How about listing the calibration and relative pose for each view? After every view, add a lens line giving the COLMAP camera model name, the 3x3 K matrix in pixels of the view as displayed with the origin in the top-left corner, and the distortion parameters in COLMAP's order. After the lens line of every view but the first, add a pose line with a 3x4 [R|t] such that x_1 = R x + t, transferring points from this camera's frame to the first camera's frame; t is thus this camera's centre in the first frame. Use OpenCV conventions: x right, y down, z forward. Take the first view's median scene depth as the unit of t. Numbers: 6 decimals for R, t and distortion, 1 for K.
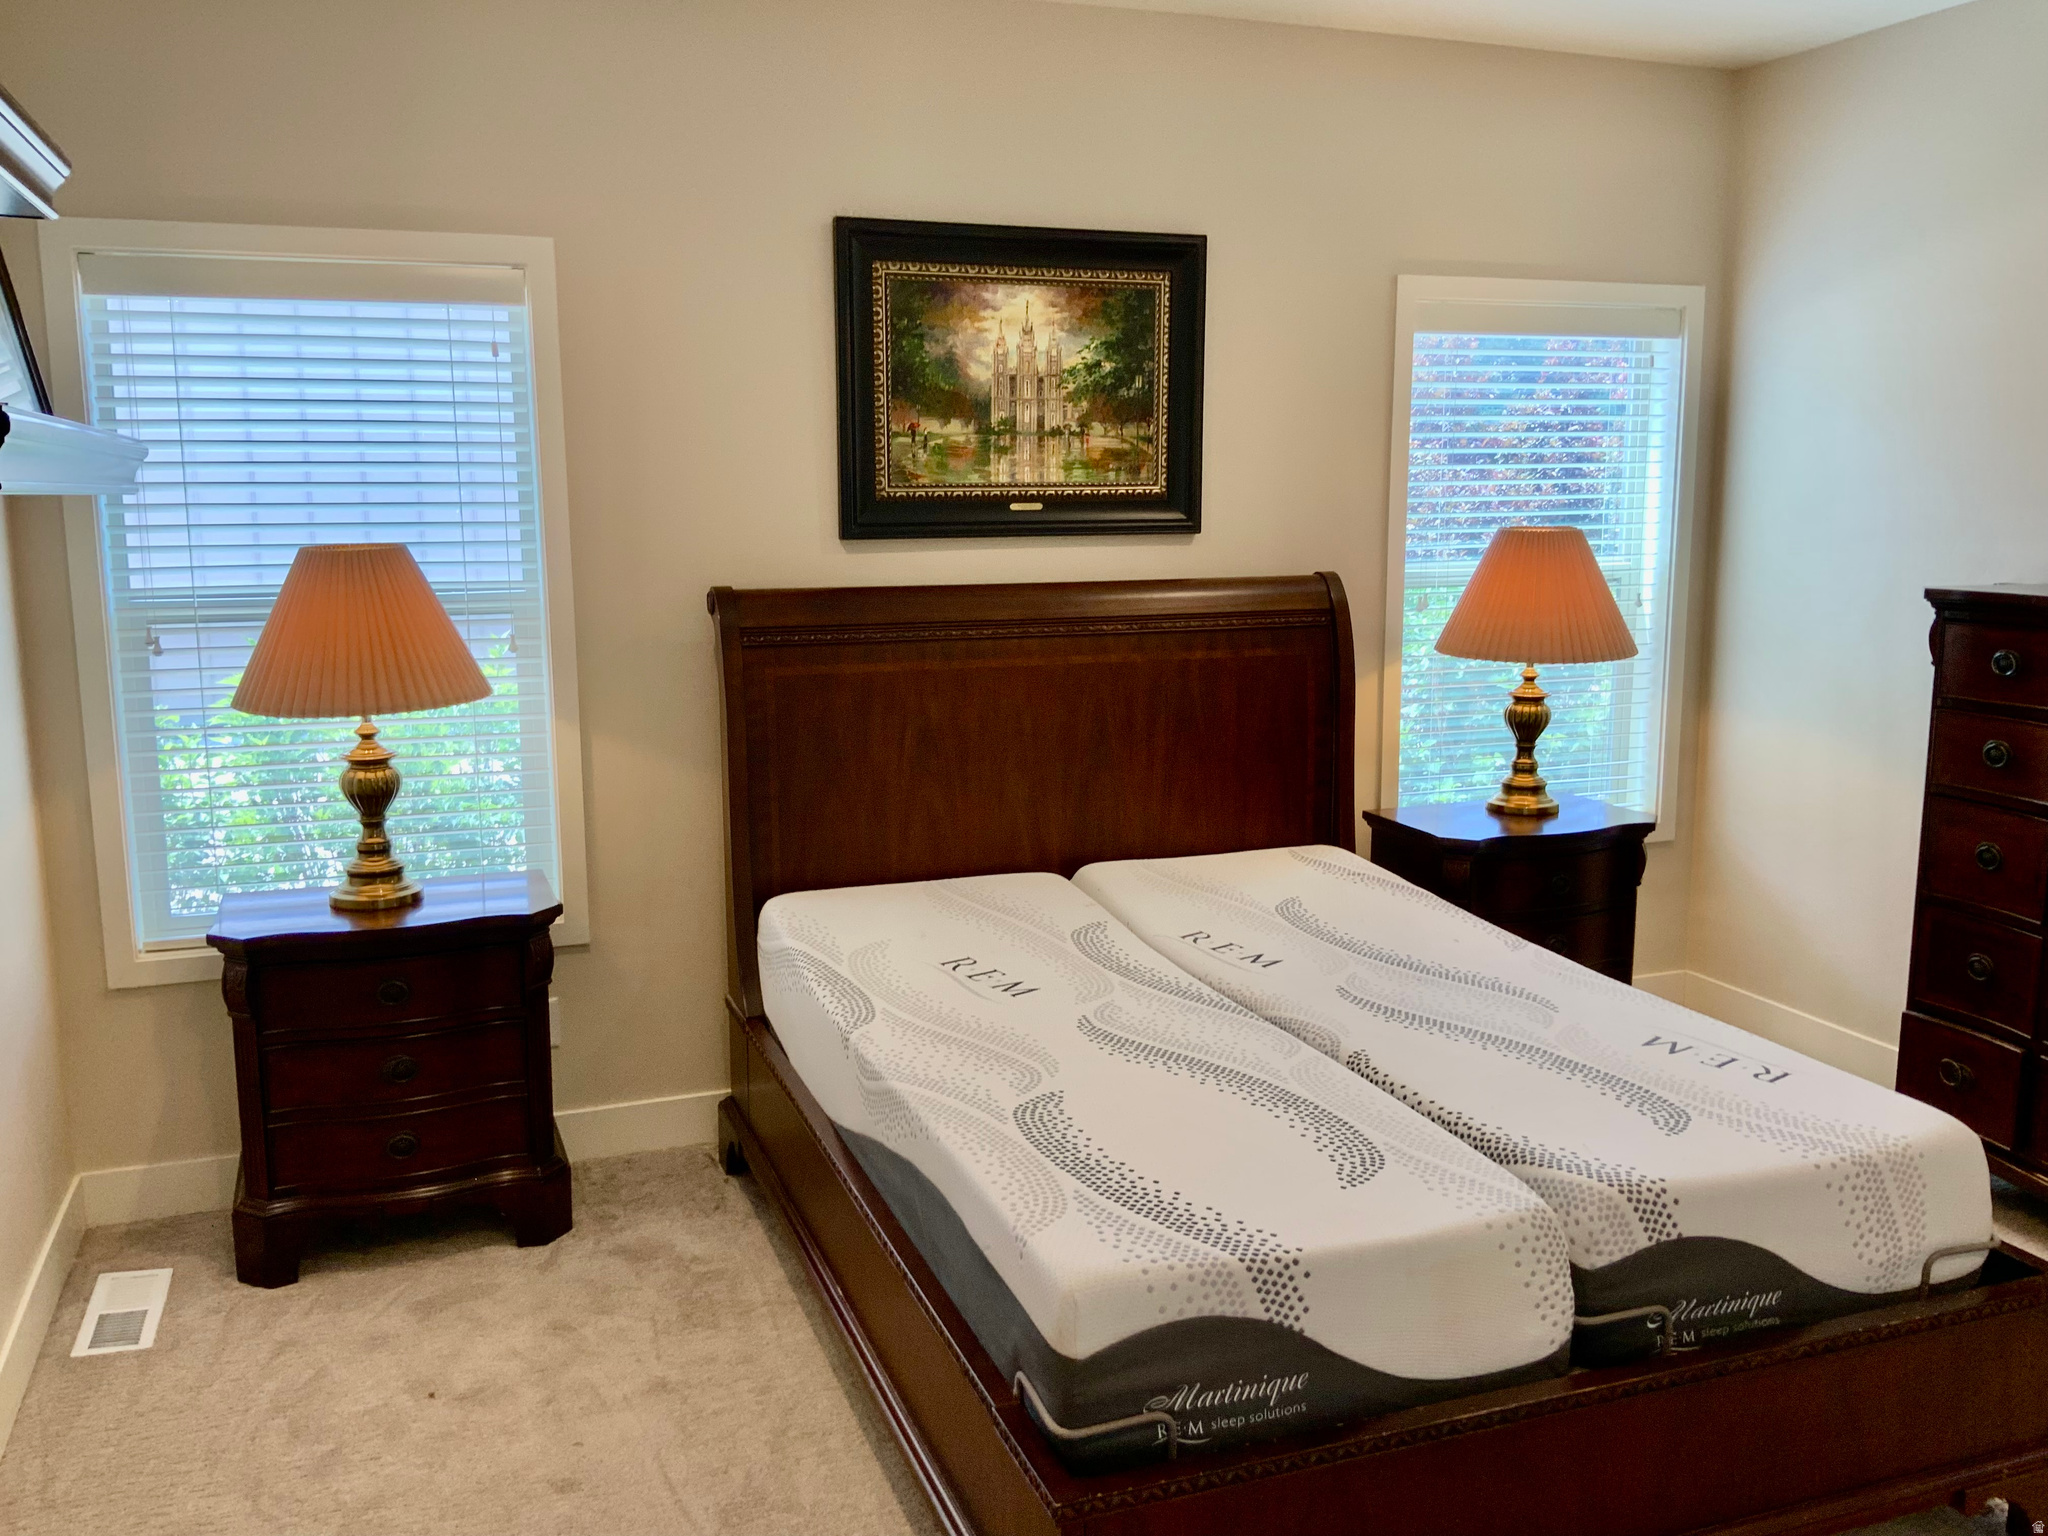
lens RADIAL K [[1702.2, 0, 1024.0], [0, 1702.2, 768.0], [0, 0, 1]] dist [0.079119, -0.128129]
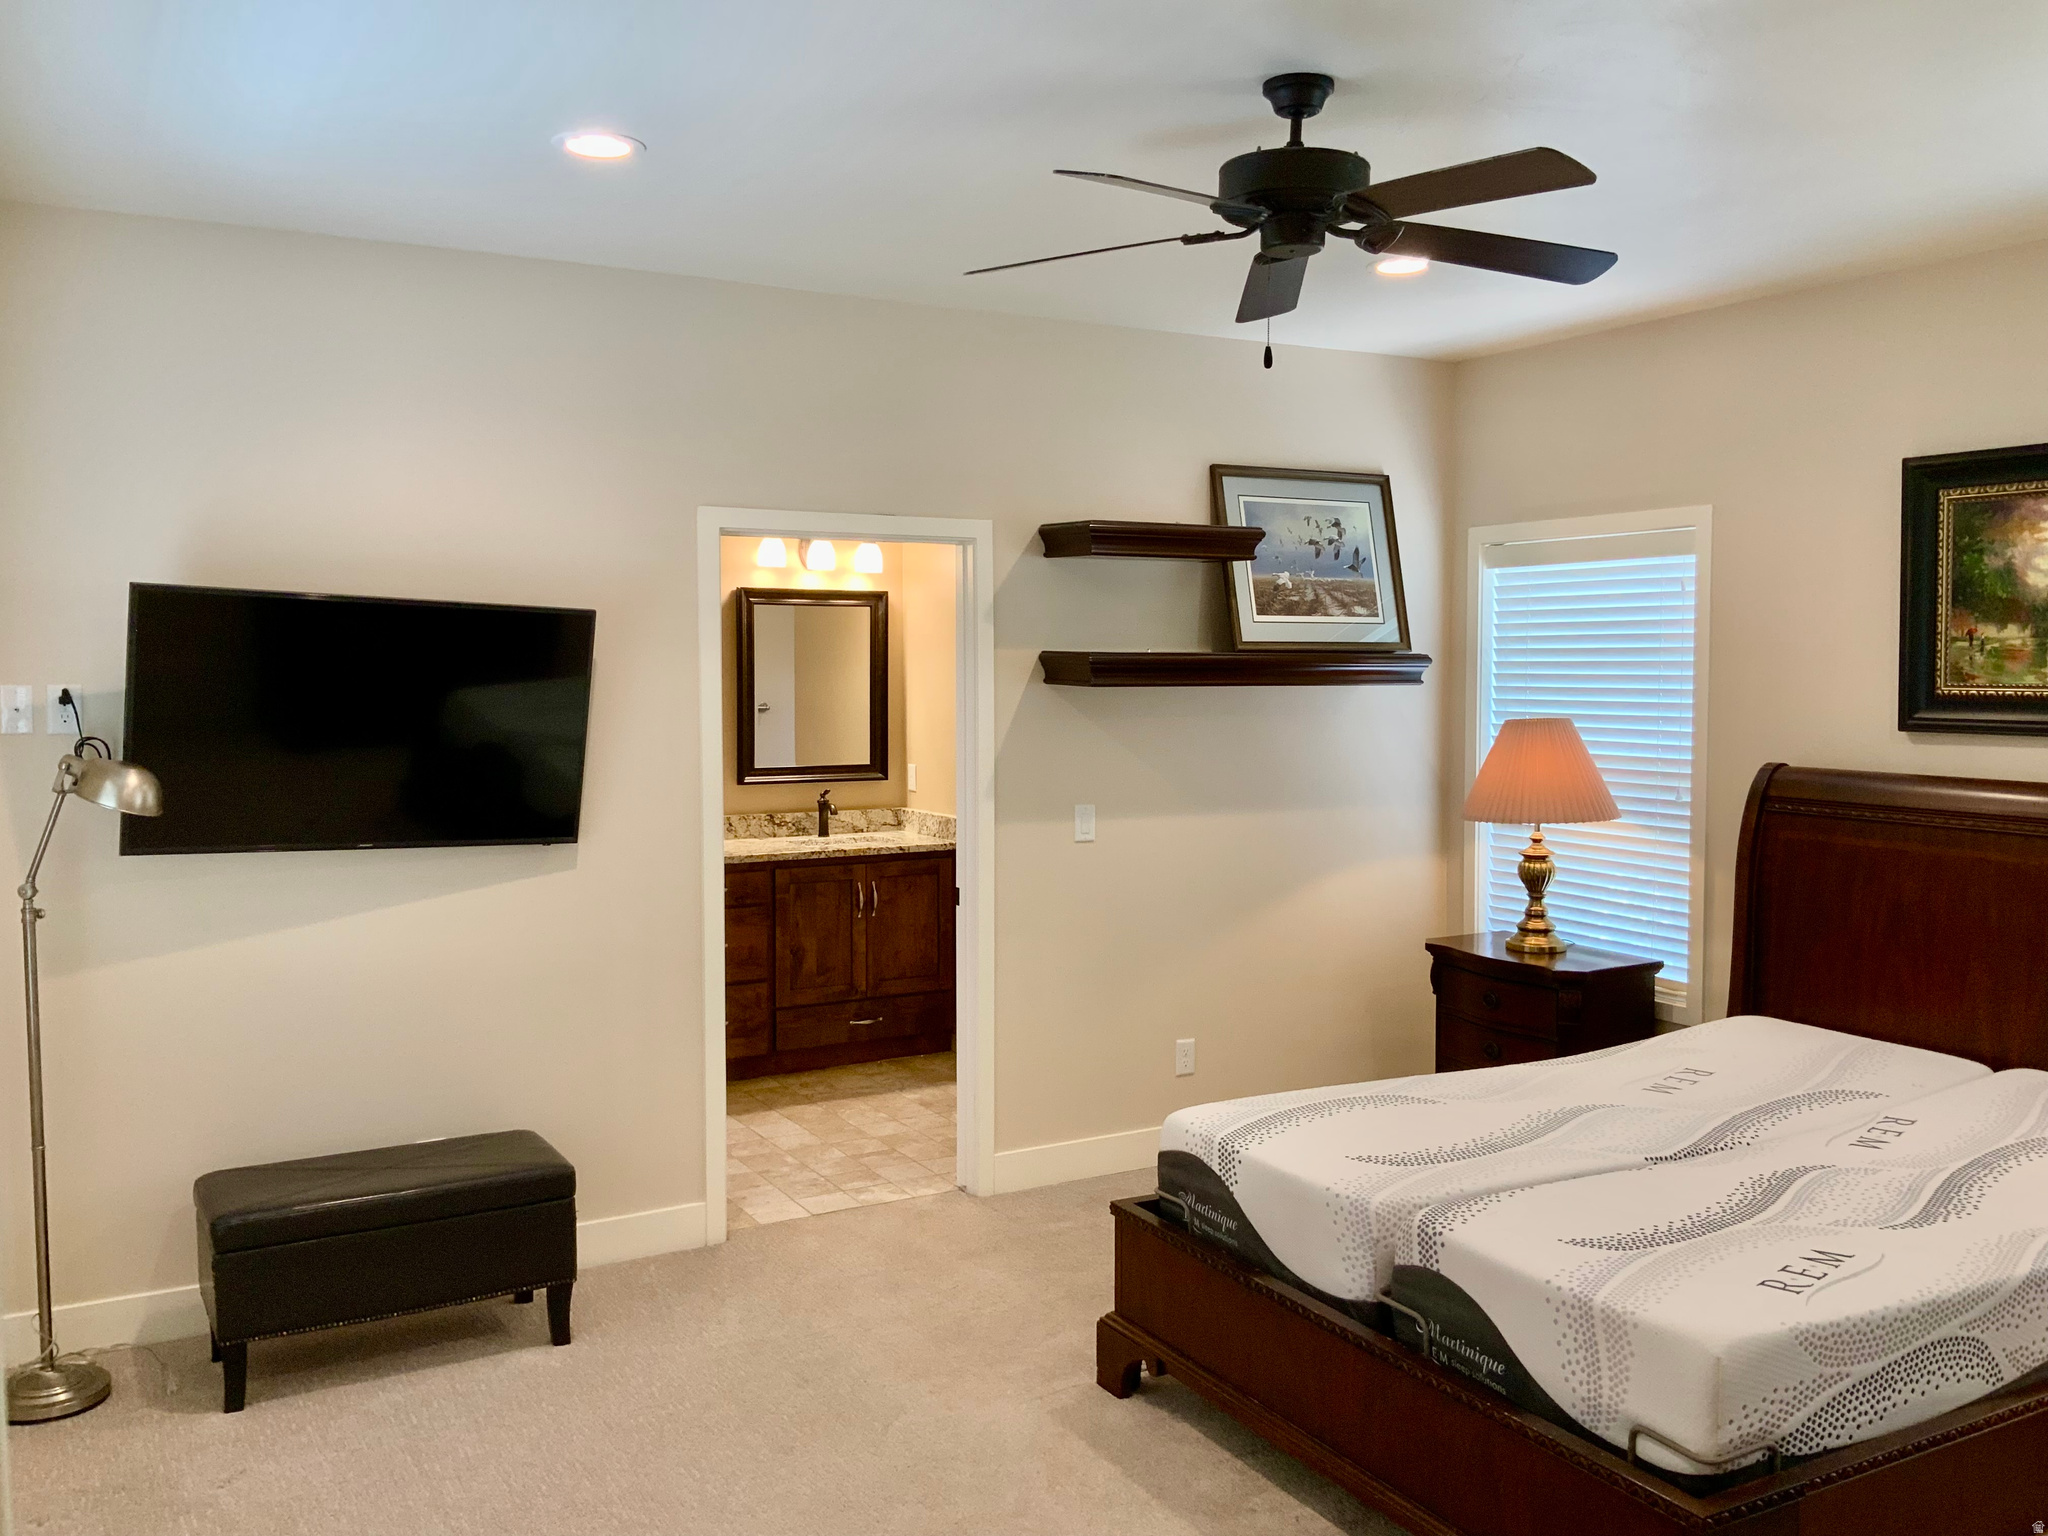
lens RADIAL K [[1696.1, 0, 1015.8], [0, 1696.1, 764.8], [0, 0, 1]] dist [0.129929, -0.292364]
pose [[0.141970, 0.062600, -0.987890, 0.953814], [-0.162219, 0.985977, 0.039166, -0.062086], [0.976488, 0.154694, 0.150134, 0.260857]]
